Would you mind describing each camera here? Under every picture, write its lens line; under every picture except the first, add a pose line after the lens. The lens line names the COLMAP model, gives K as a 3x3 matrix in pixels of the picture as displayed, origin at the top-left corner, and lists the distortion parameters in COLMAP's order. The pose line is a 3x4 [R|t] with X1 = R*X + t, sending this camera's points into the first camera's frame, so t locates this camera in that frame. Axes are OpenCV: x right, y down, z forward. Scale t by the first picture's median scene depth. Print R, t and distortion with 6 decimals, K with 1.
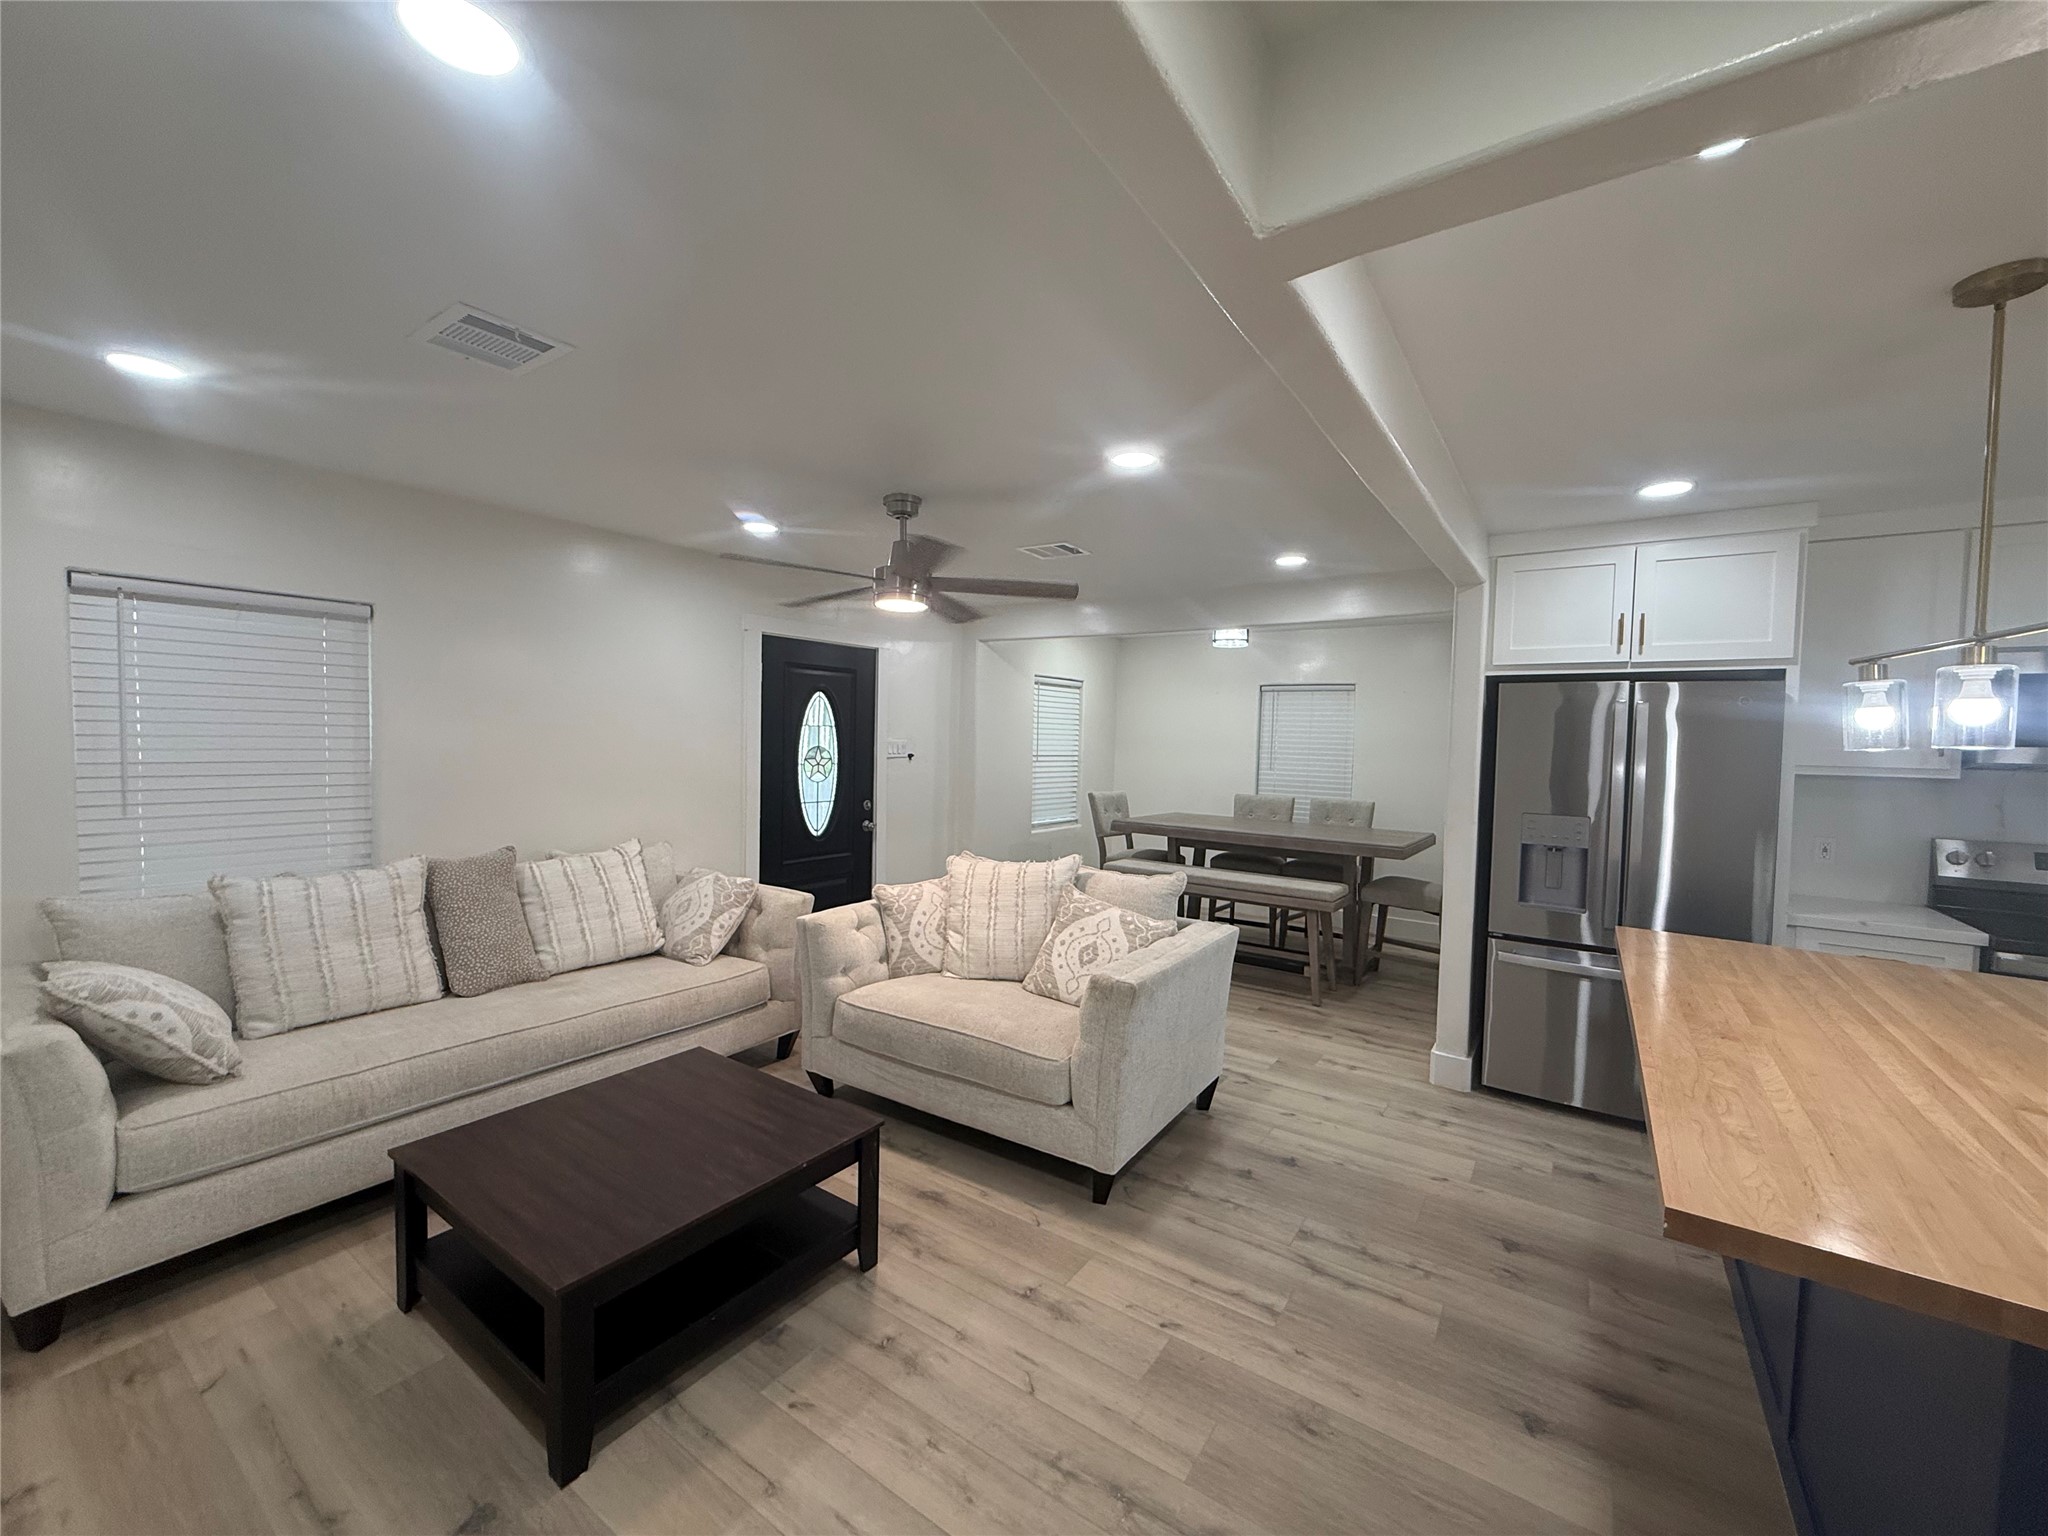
lens RADIAL K [[817.8, 0, 1023.1], [0, 817.8, 767.7], [0, 0, 1]] dist [-0.000335, 0.000253]
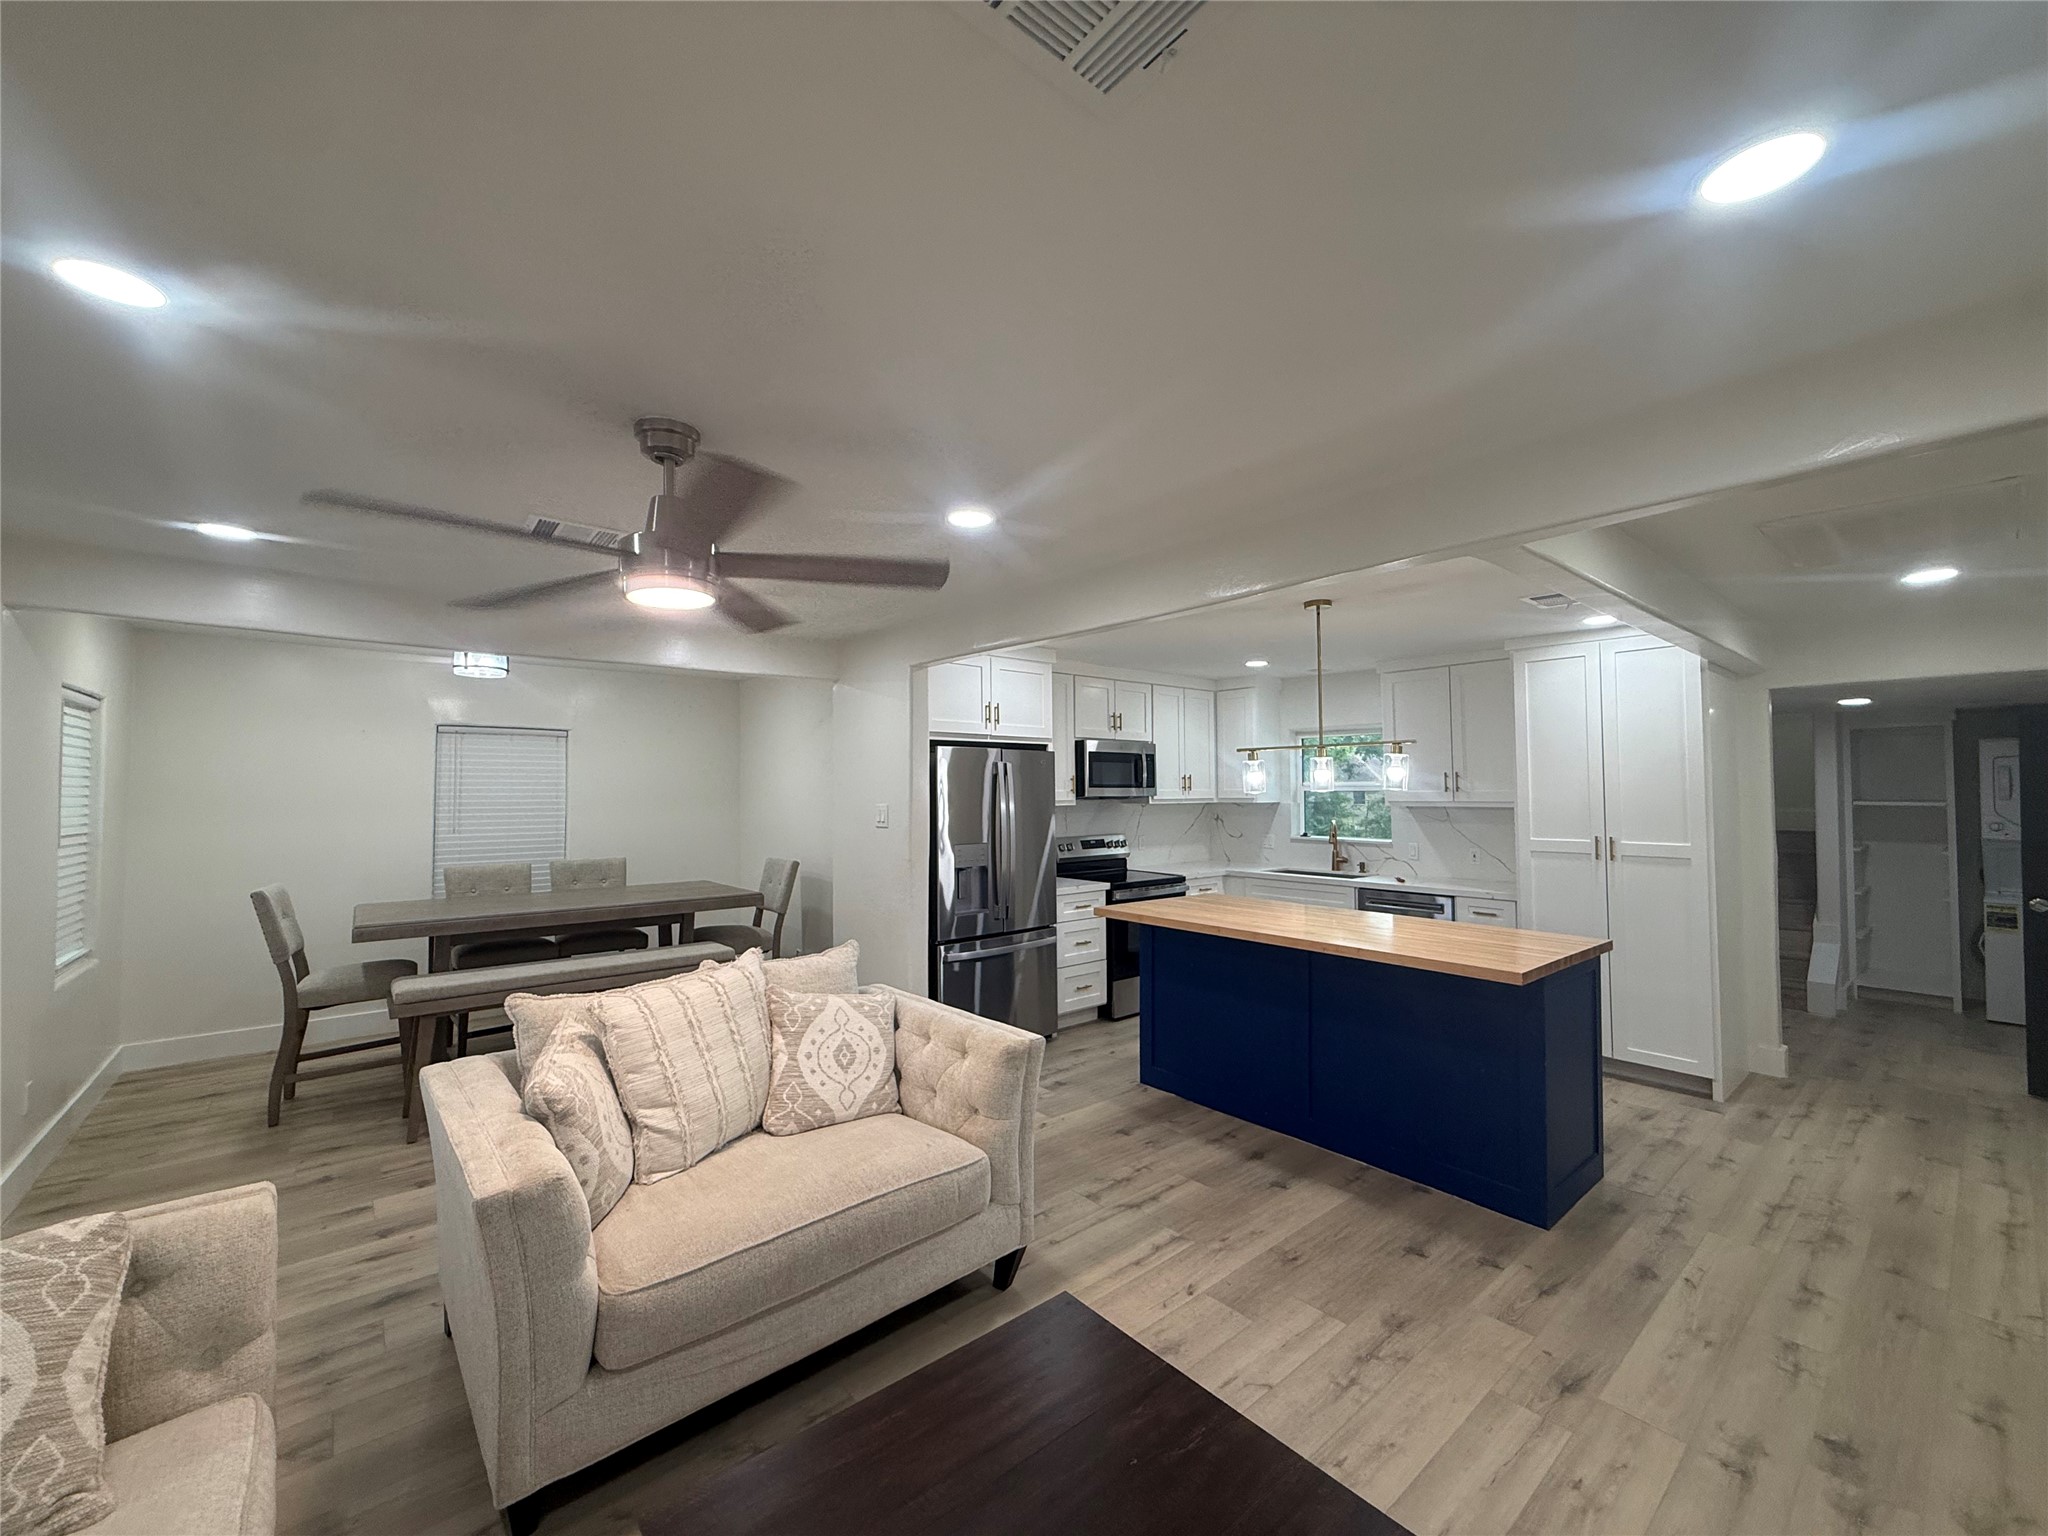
lens RADIAL K [[817.8, 0, 1022.6], [0, 817.8, 768.2], [0, 0, 1]] dist [-0.000335, 0.000253]
pose [[0.264339, 0.002667, 0.964426, -0.687608], [0.047700, 0.998736, -0.015836, -0.046182], [-0.963249, 0.050190, 0.263878, 0.586846]]
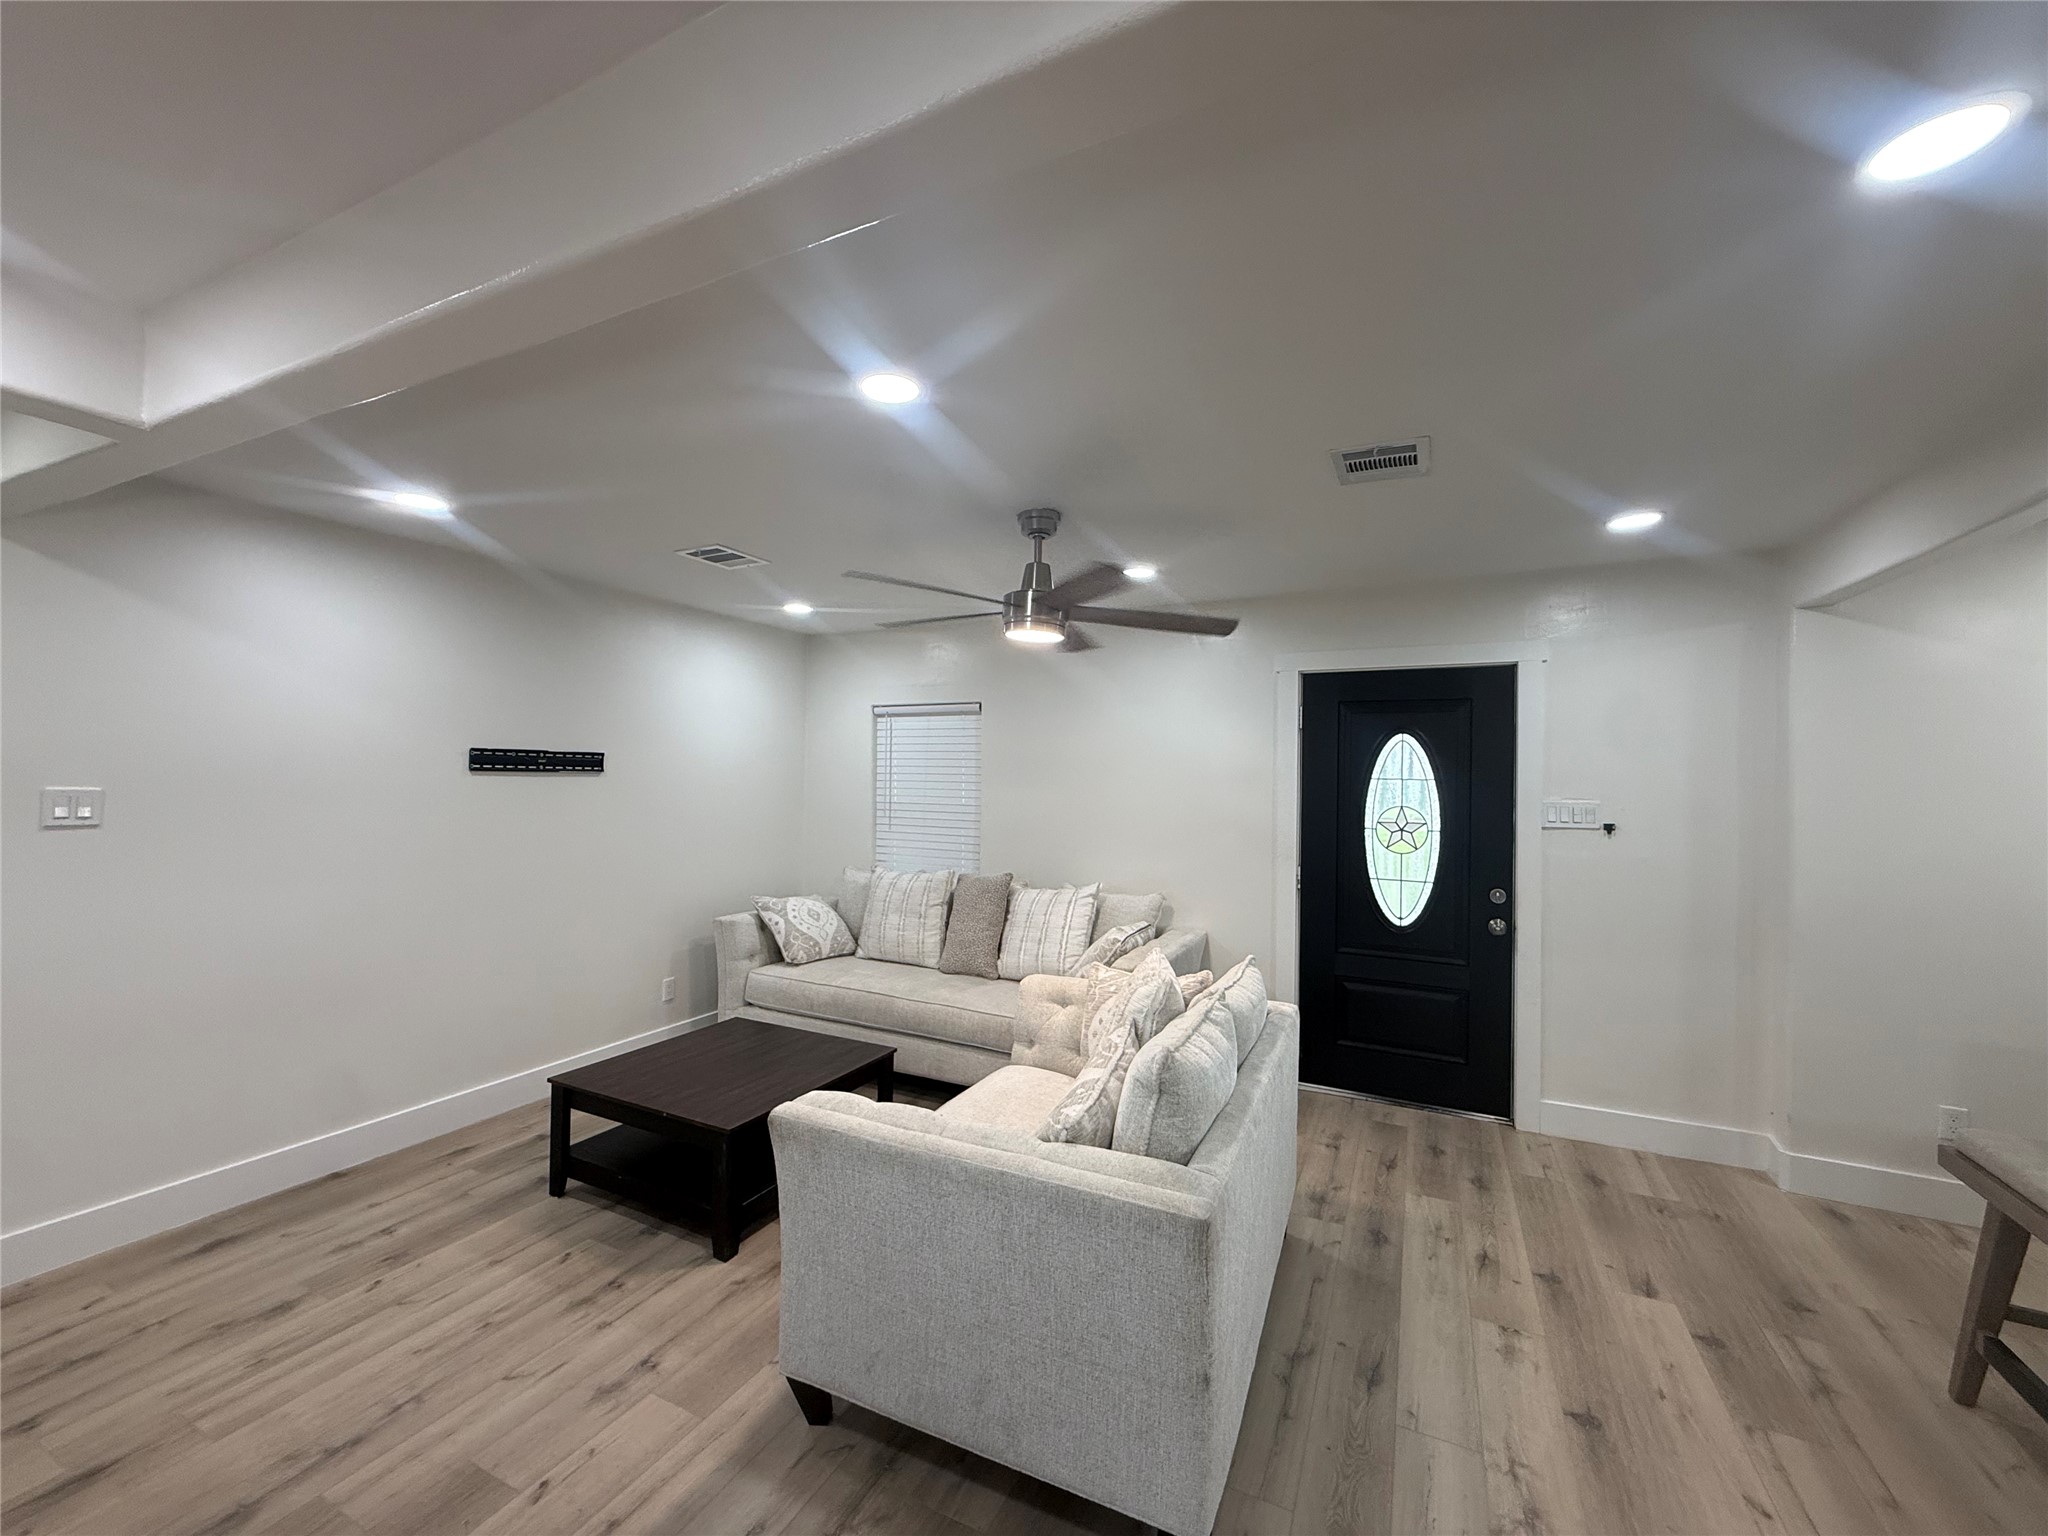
lens RADIAL K [[817.8, 0, 1021.4], [0, 817.8, 771.5], [0, 0, 1]] dist [-0.000335, 0.000253]
pose [[0.151468, -0.029758, -0.988014, 0.716824], [-0.051956, 0.997925, -0.038022, -0.018611], [0.987096, 0.057093, 0.149608, 0.870166]]
